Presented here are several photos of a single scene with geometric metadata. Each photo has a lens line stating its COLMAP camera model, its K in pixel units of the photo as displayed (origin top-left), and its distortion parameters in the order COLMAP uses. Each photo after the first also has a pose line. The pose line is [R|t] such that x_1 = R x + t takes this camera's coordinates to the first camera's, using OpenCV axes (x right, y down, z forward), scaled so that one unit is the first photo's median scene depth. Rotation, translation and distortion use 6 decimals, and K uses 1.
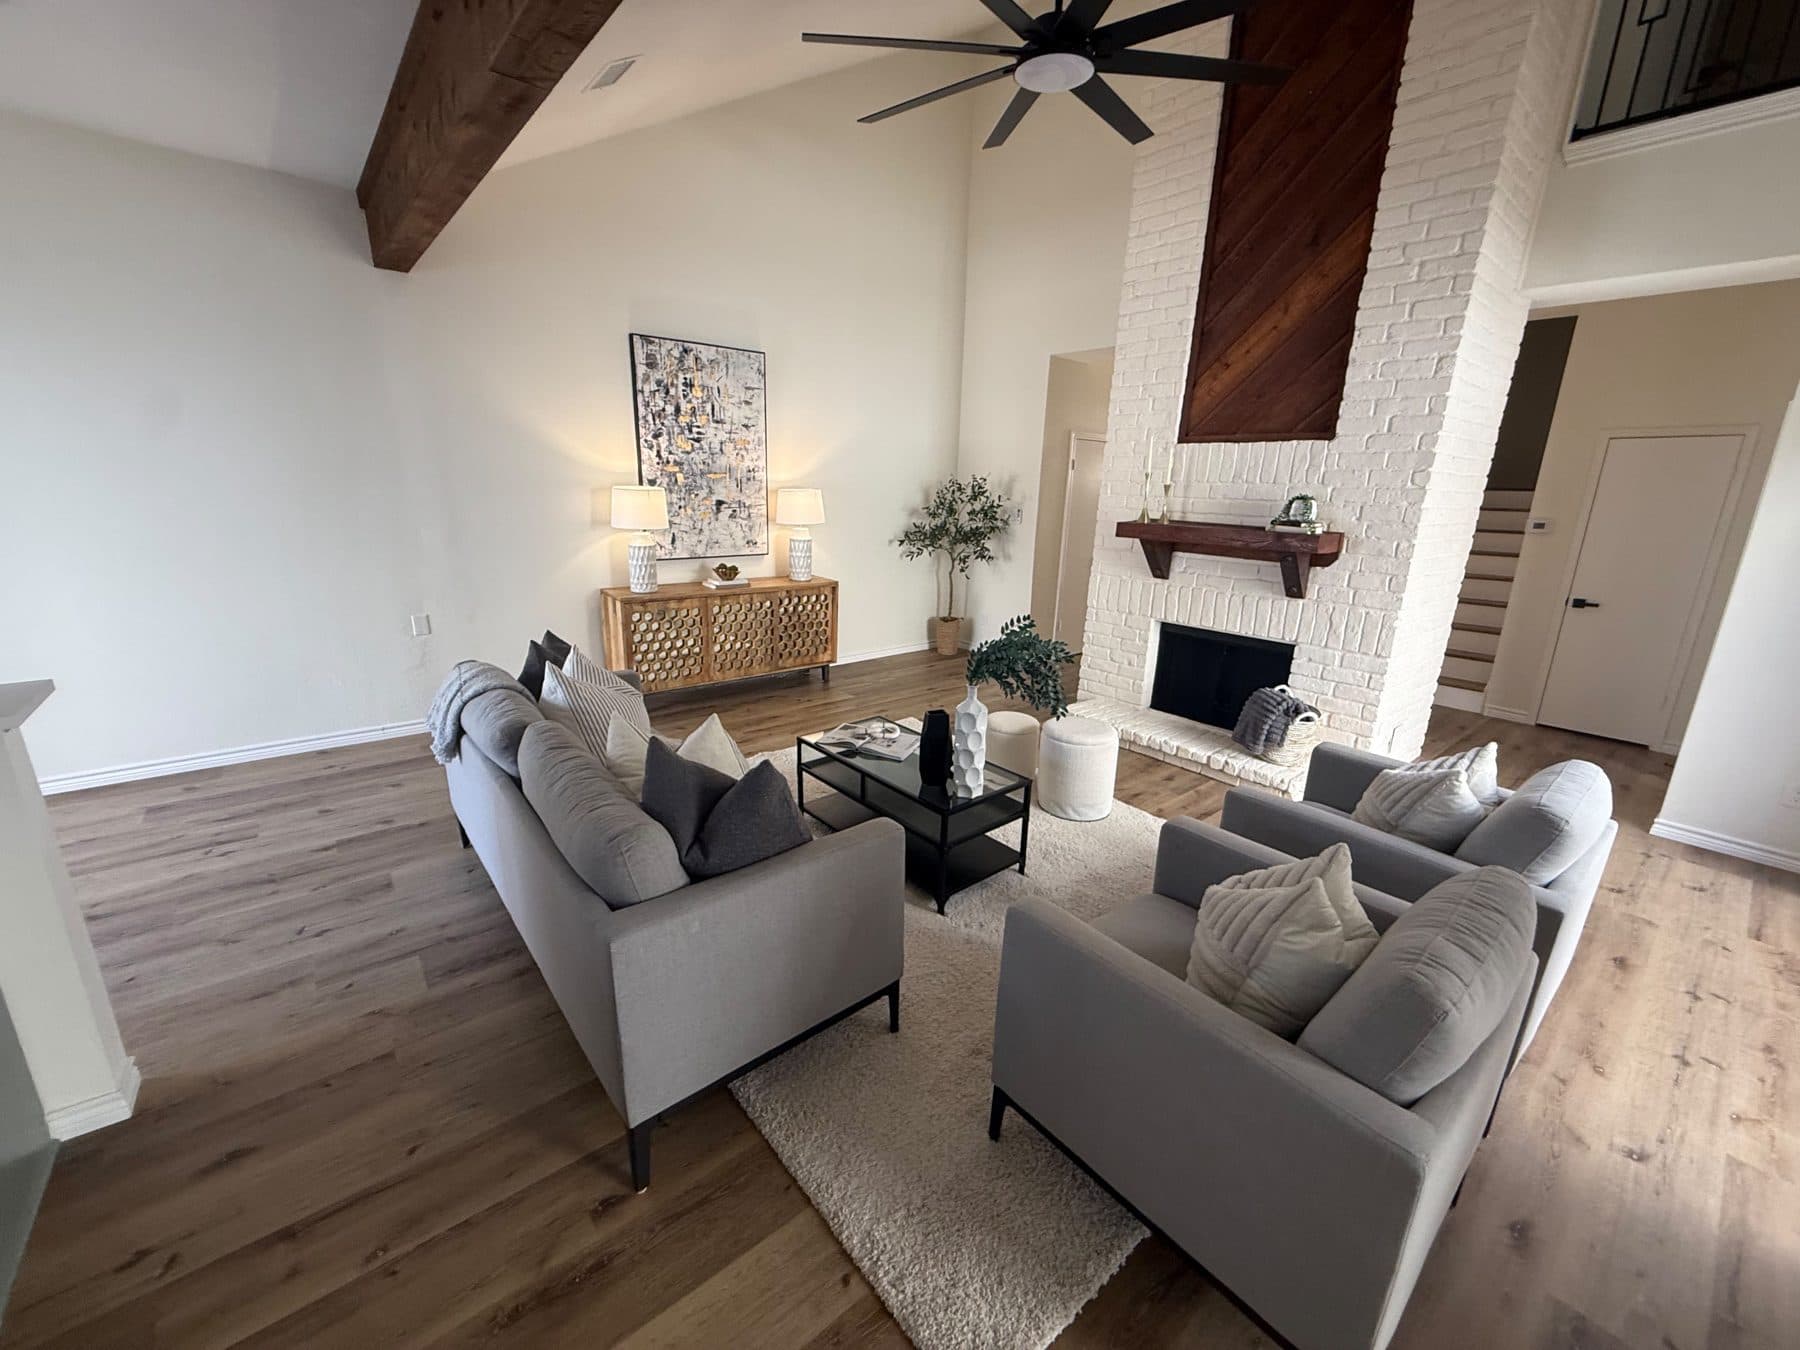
lens RADIAL K [[739.5, 0, 904.3], [0, 739.5, 681.0], [0, 0, 1]] dist [-0.002276, 0.000048]
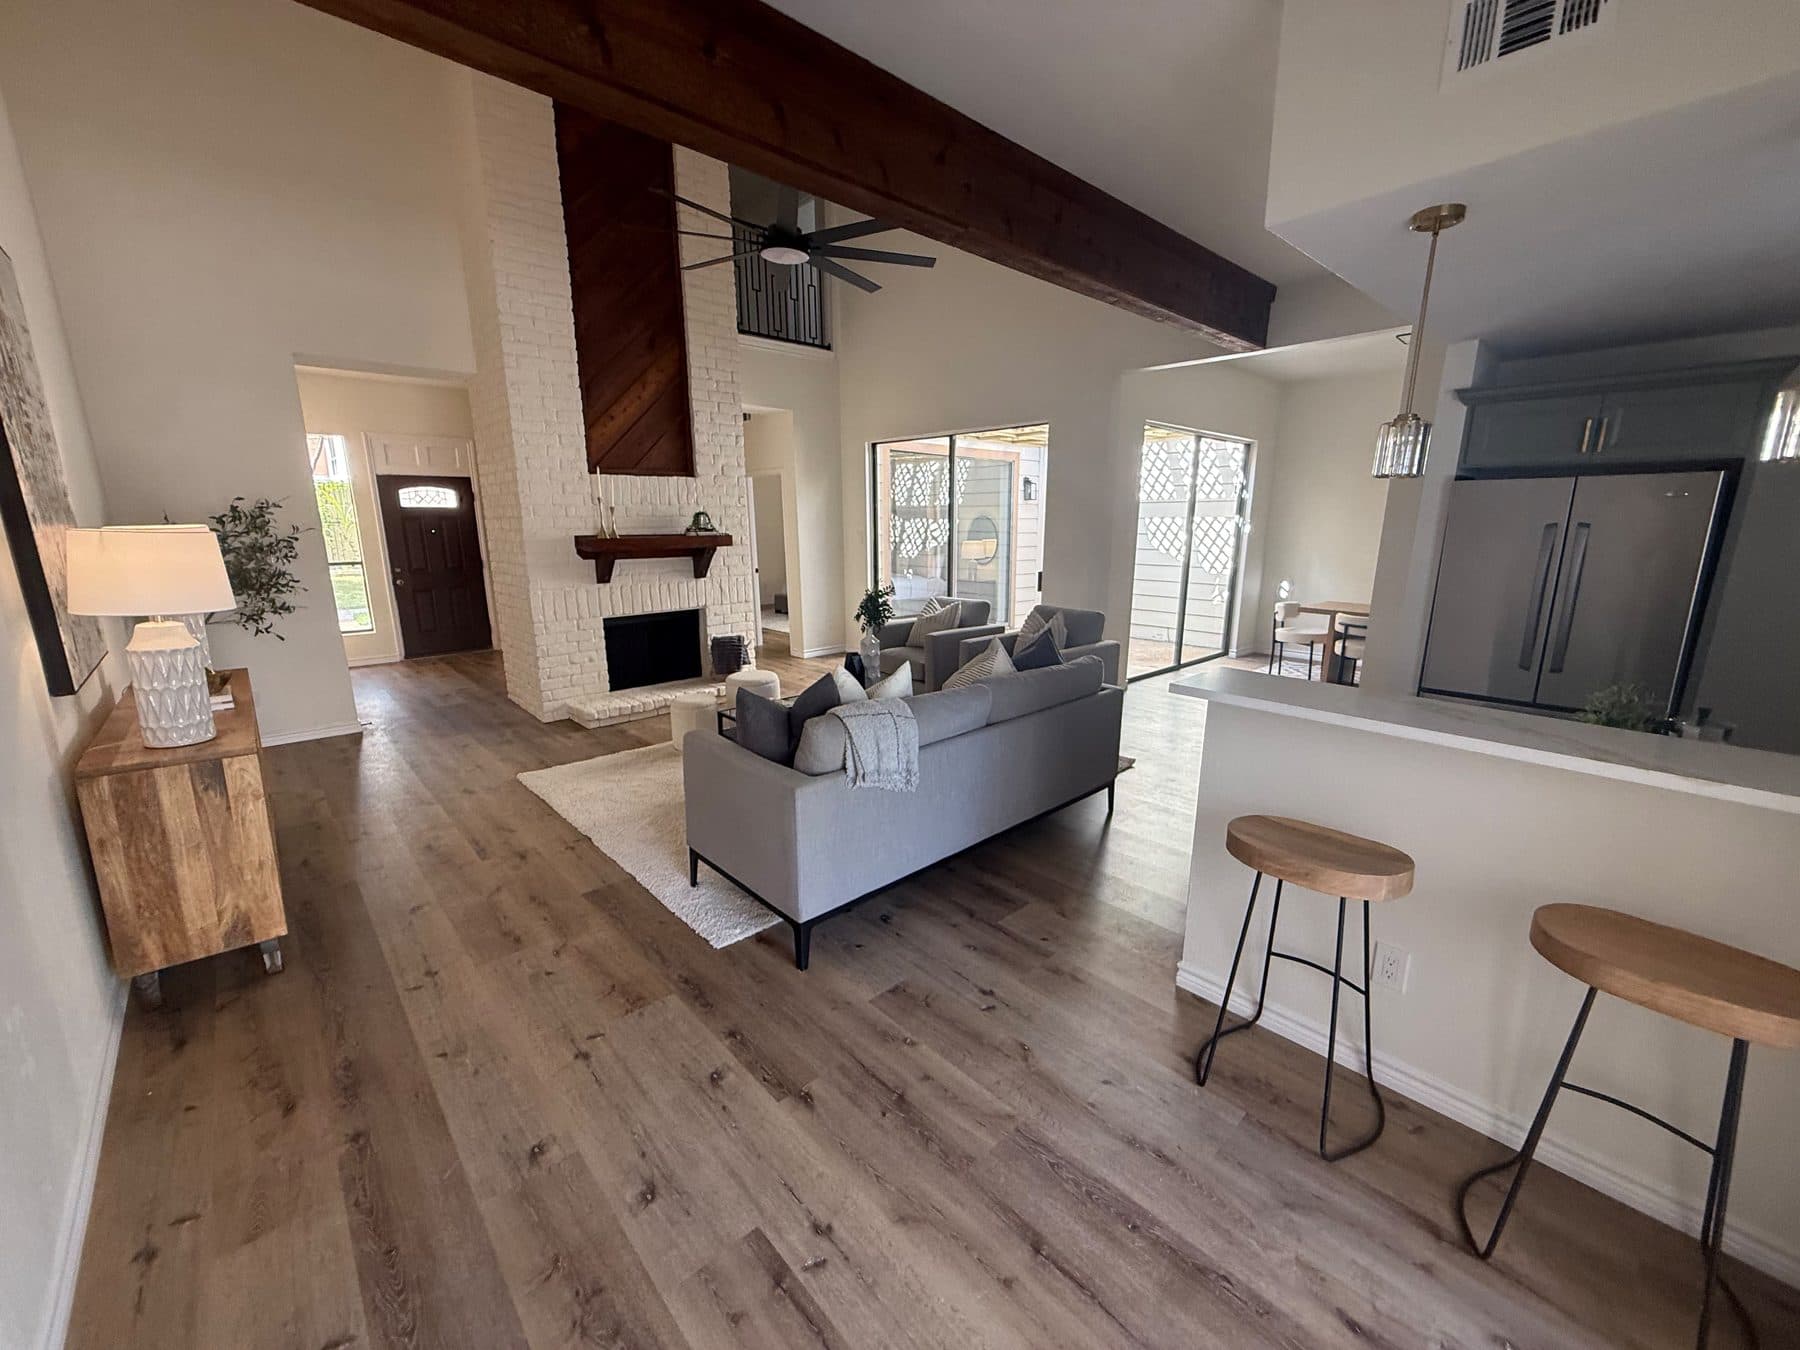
lens RADIAL K [[739.5, 0, 908.7], [0, 739.5, 681.9], [0, 0, 1]] dist [-0.002276, 0.000048]
pose [[-0.085261, -0.244674, 0.965850, -1.048917], [0.265326, 0.928801, 0.258710, -0.193238], [-0.960381, 0.278323, -0.014272, 0.659840]]
